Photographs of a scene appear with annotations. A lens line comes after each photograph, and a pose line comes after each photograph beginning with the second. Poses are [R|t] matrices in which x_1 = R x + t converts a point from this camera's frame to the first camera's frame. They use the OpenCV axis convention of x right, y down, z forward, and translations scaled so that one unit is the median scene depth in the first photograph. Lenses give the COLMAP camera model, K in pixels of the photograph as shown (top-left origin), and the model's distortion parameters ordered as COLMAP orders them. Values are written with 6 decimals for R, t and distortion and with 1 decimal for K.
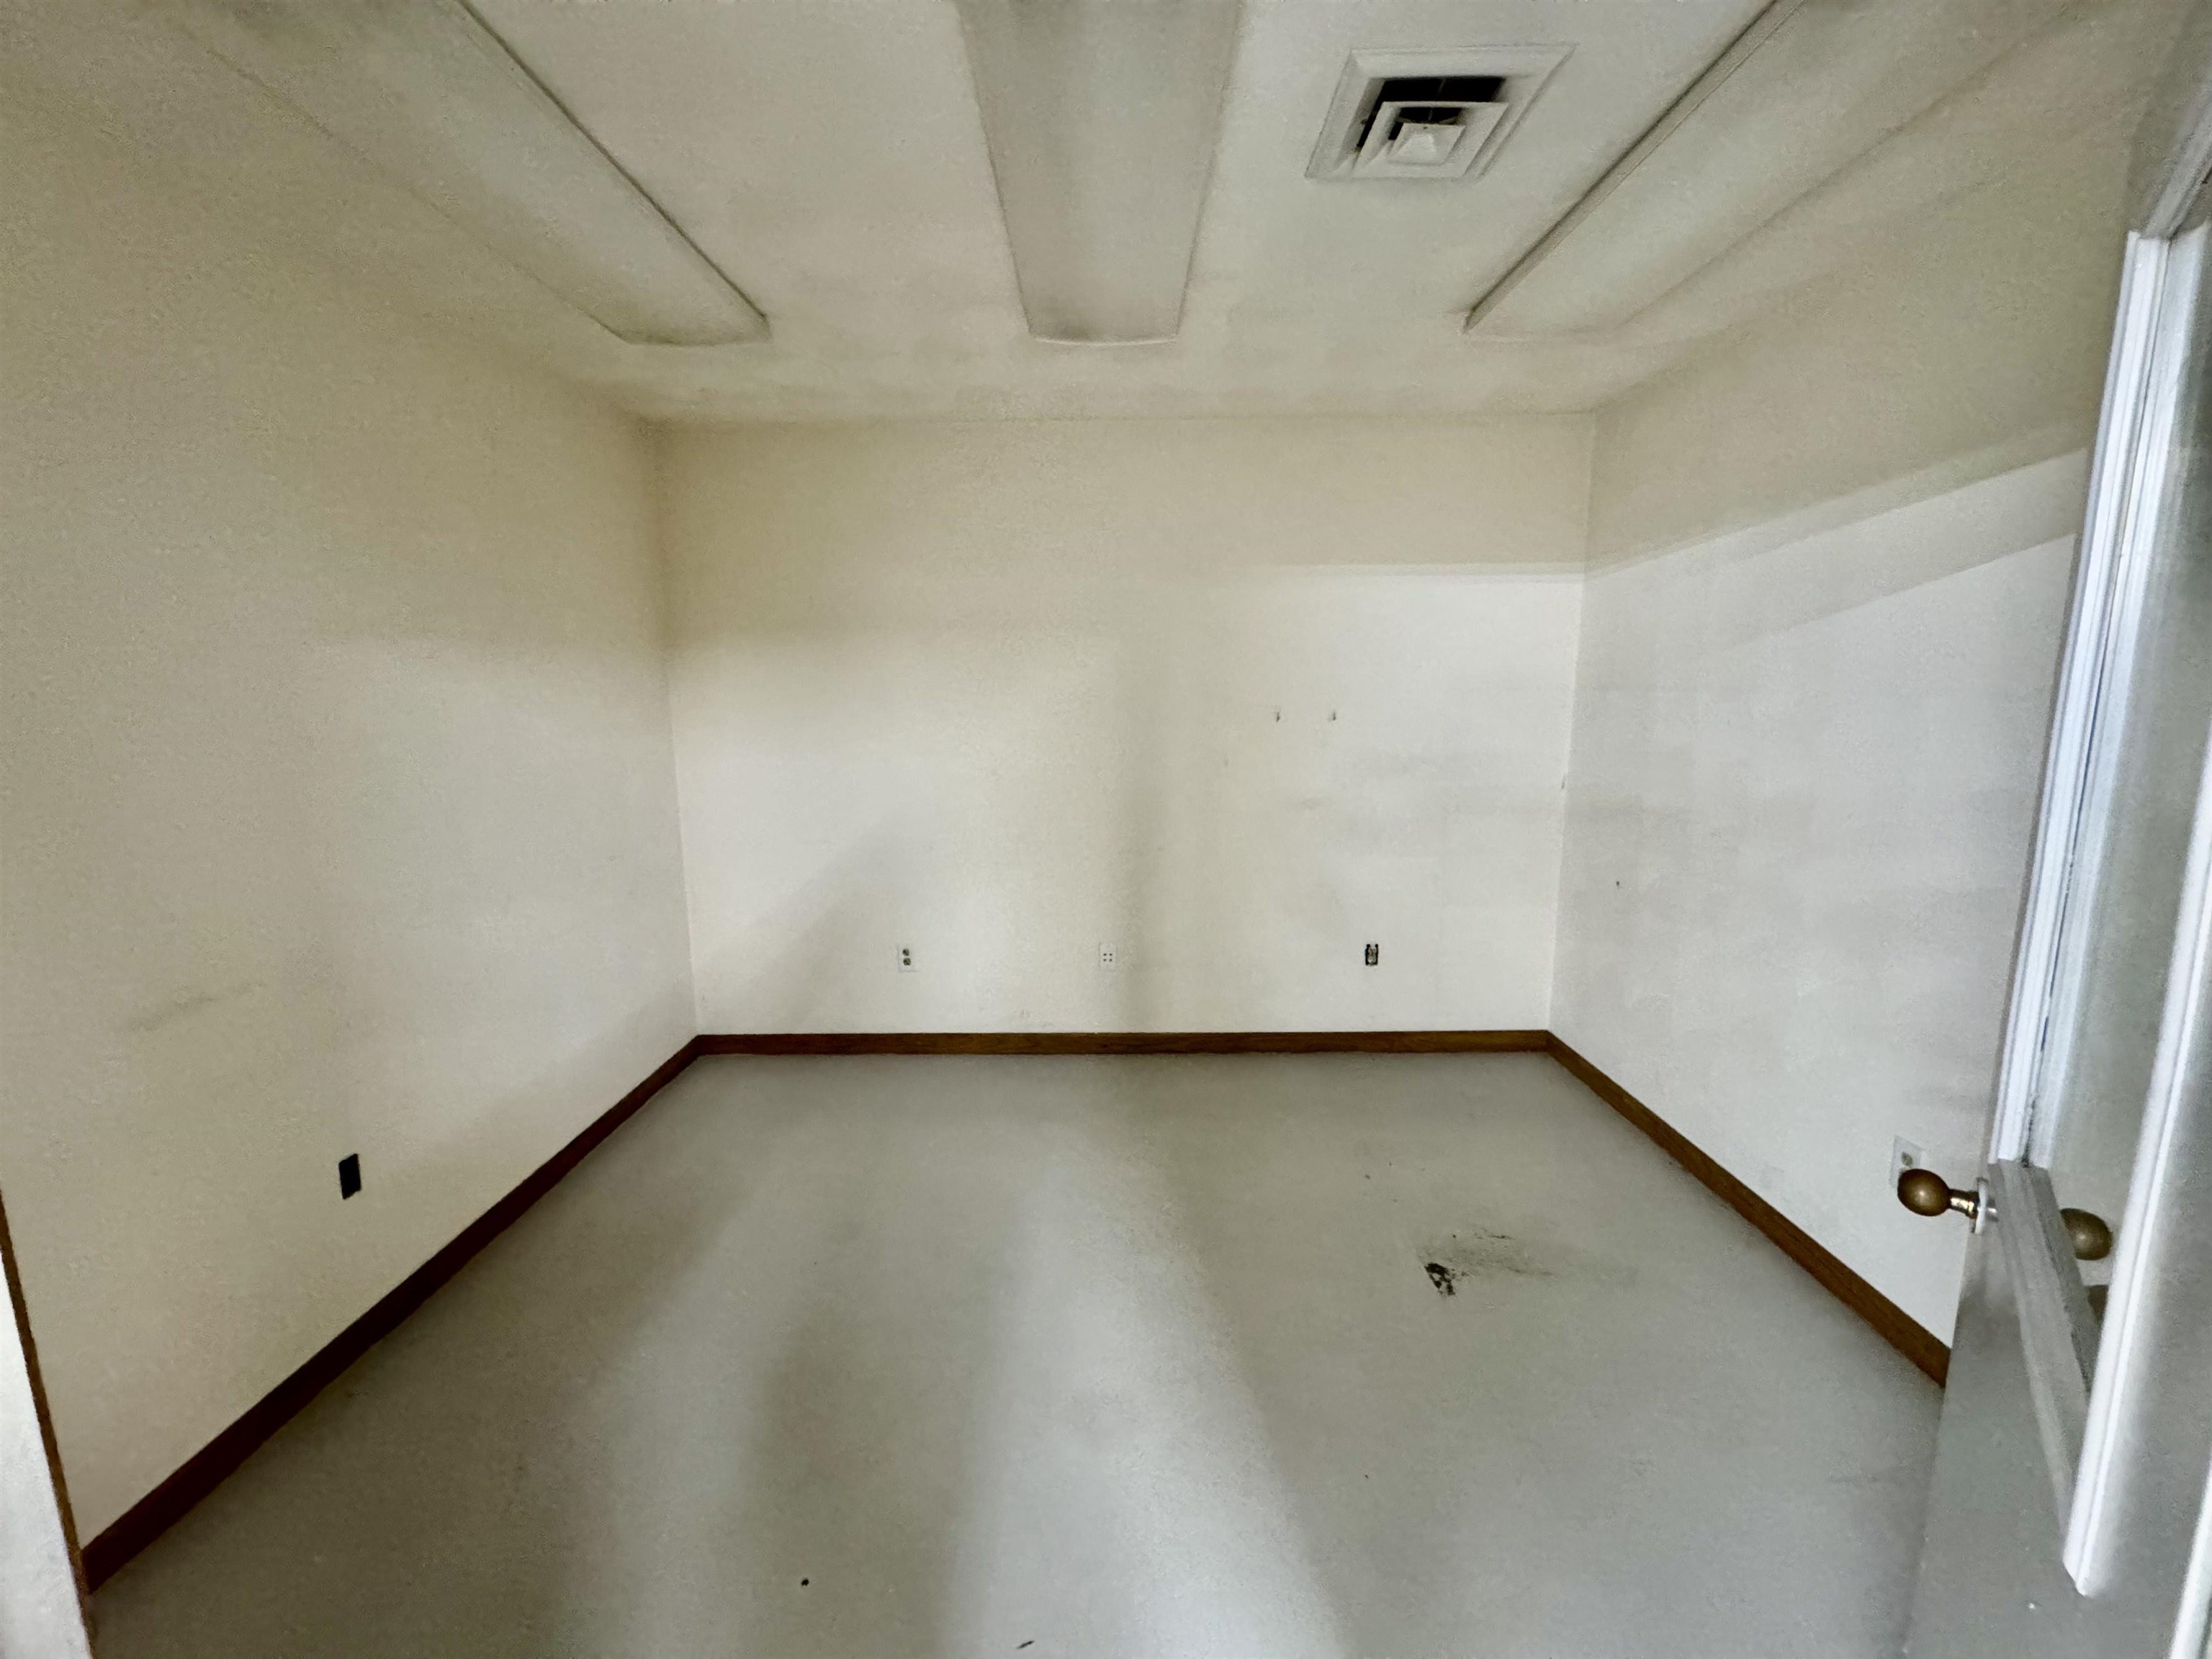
lens RADIAL K [[880.6, 0, 1106.0], [0, 880.6, 829.5], [0, 0, 1]] dist [-0.003910, 0.000095]
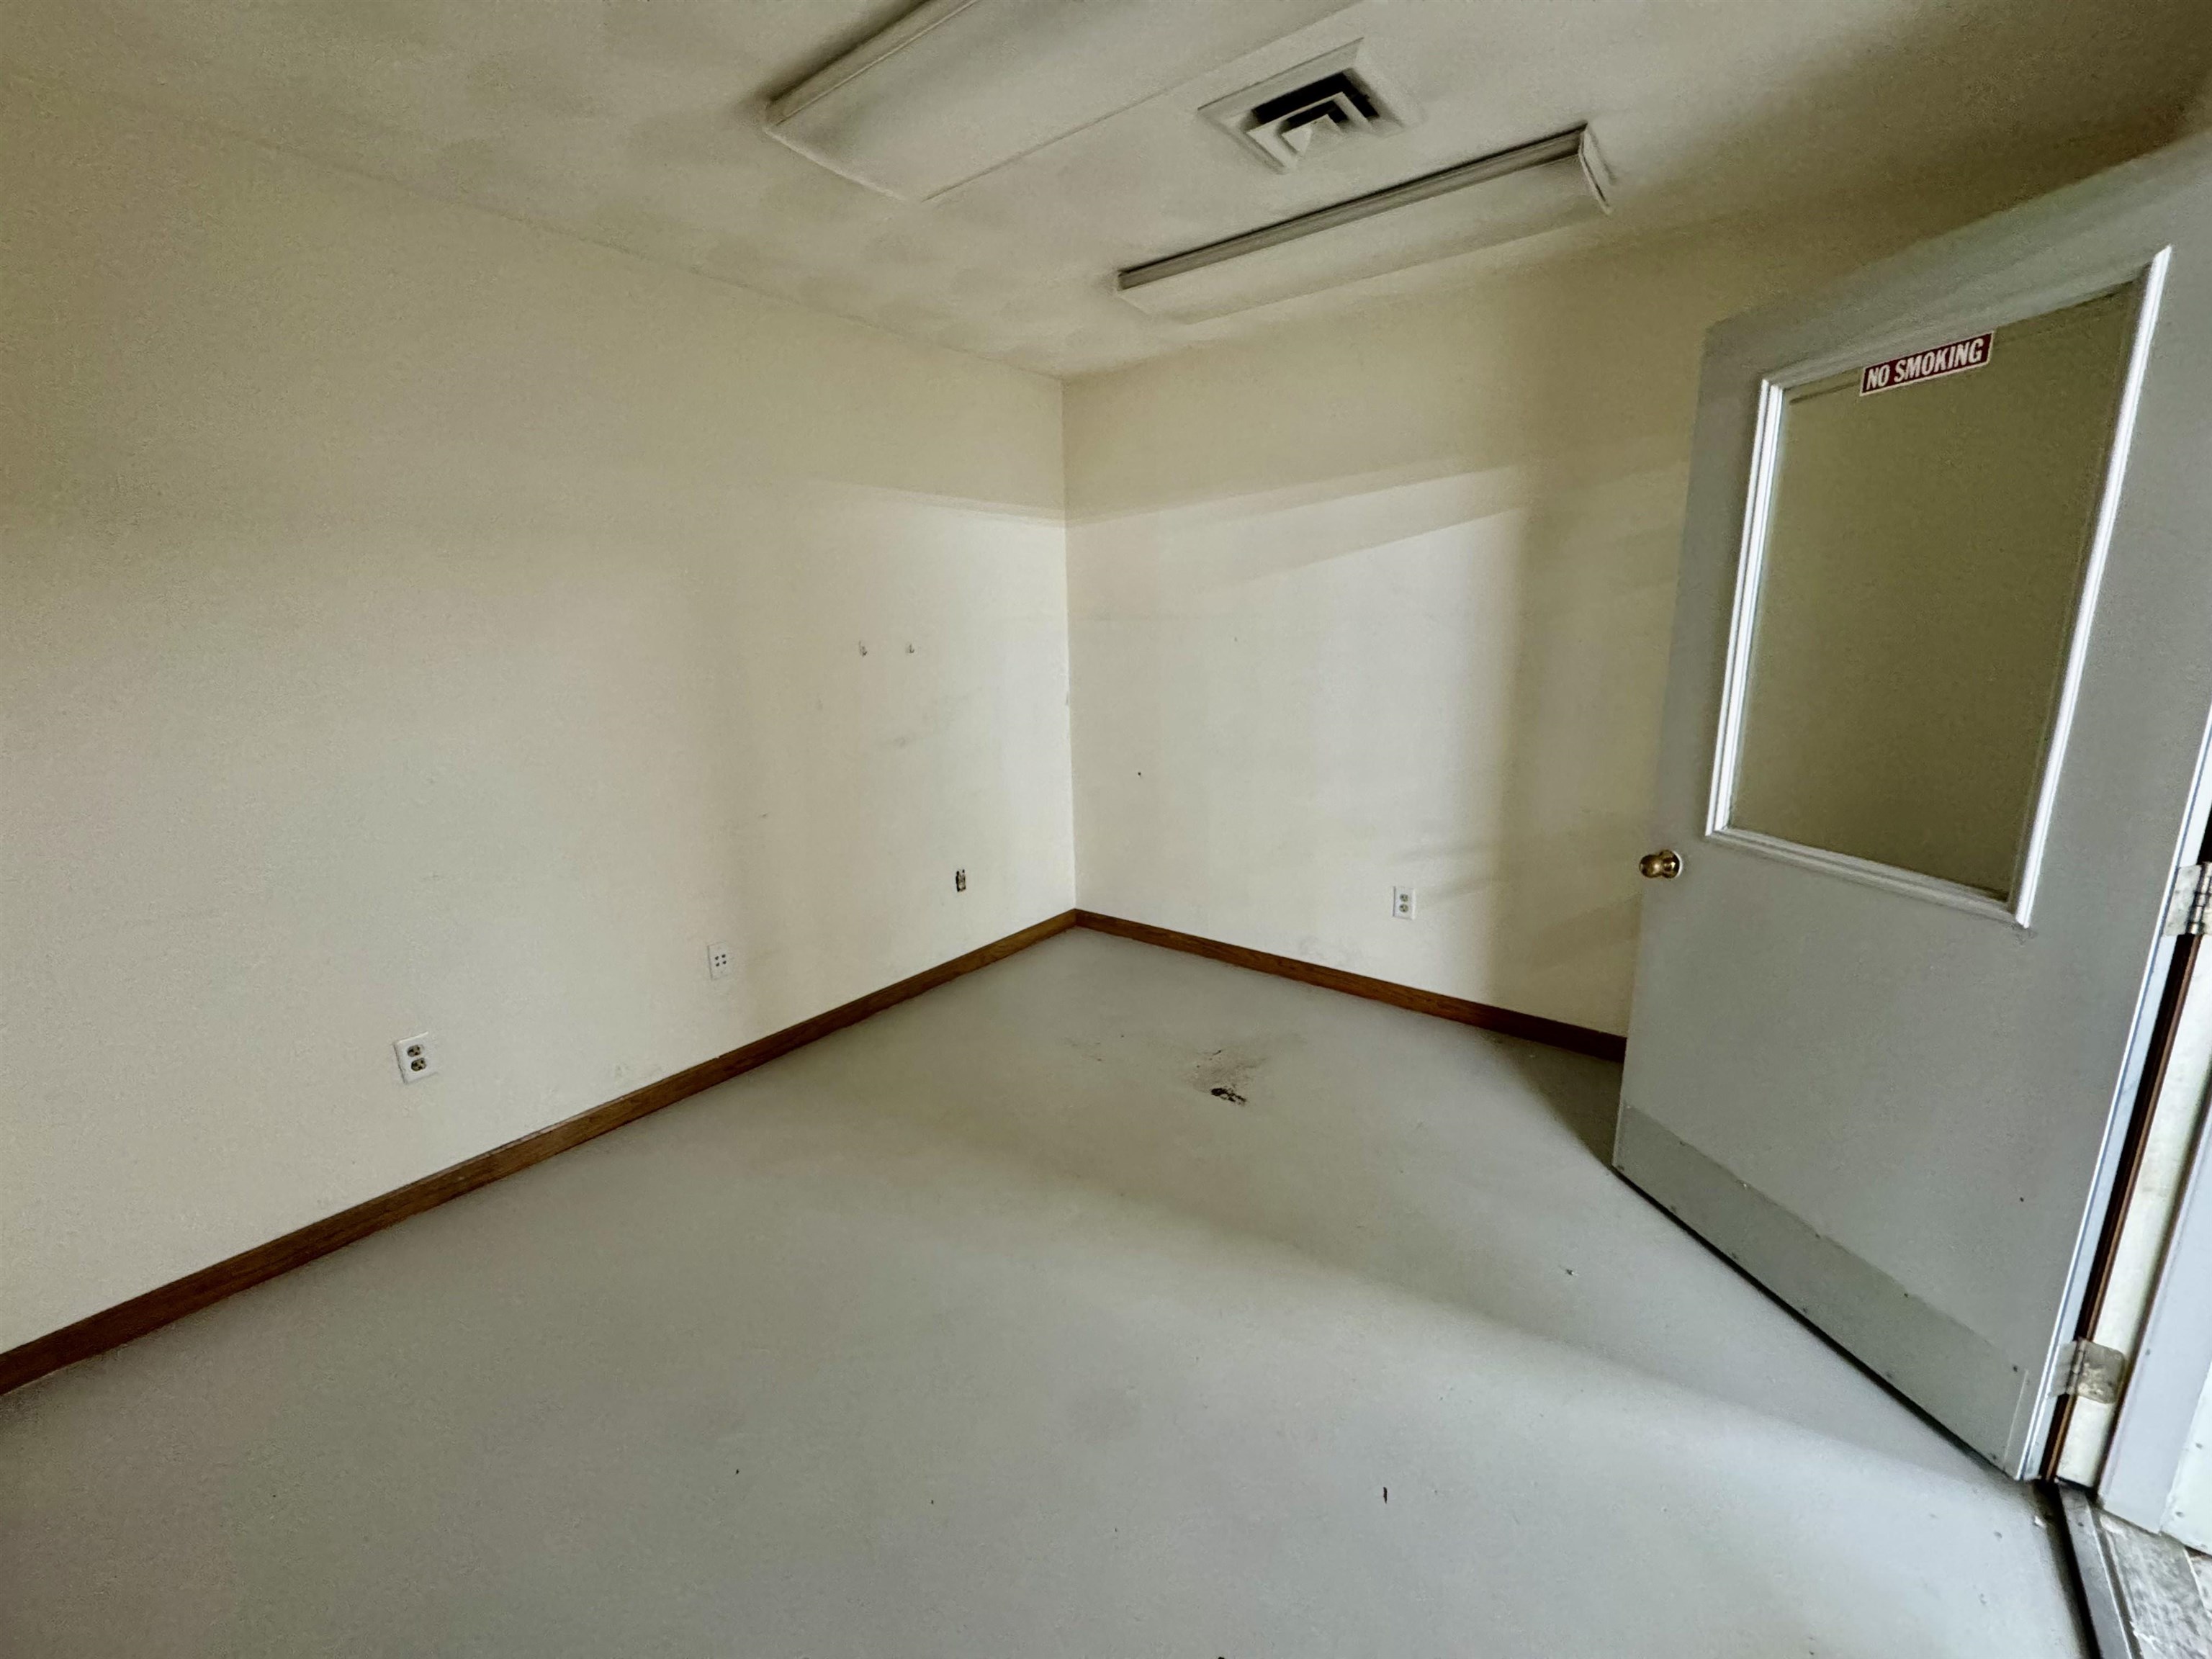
lens RADIAL K [[880.6, 0, 1106.0], [0, 880.6, 829.5], [0, 0, 1]] dist [-0.003910, 0.000095]
pose [[0.615389, -0.191523, 0.764601, -0.409743], [0.144890, 0.980988, 0.129111, -0.029103], [-0.774792, 0.031330, 0.631439, 0.229094]]
